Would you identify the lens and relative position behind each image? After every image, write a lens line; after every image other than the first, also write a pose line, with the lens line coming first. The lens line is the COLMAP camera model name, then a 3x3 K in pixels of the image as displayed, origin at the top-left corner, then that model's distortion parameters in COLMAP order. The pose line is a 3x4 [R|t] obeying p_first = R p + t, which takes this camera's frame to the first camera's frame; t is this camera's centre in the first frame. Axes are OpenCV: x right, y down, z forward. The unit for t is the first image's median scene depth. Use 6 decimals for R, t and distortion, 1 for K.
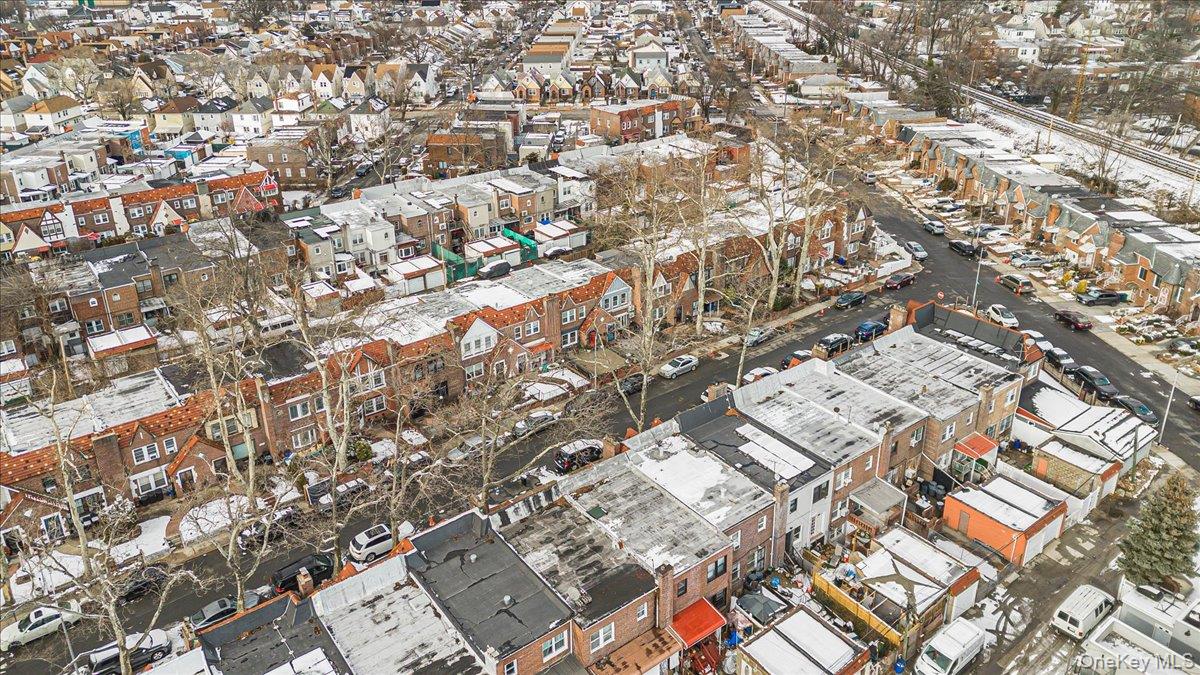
lens RADIAL K [[845.4, 0, 601.2], [0, 845.4, 337.2], [0, 0, 1]] dist [0.047231, -0.006541]
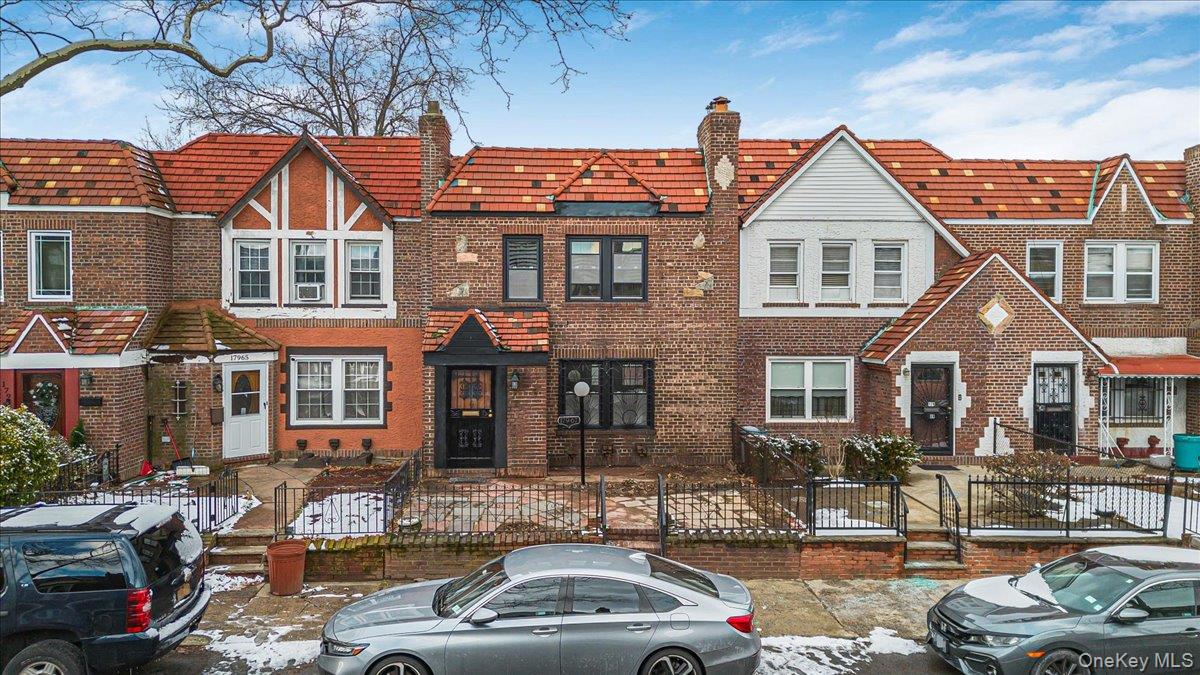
lens RADIAL K [[845.4, 0, 595.3], [0, 845.4, 336.5], [0, 0, 1]] dist [0.047231, -0.006541]
pose [[0.817617, 0.015544, -0.575553, -0.066778], [-0.264777, 0.897813, -0.351888, 0.122401], [0.511269, 0.440103, 0.738183, 0.804056]]
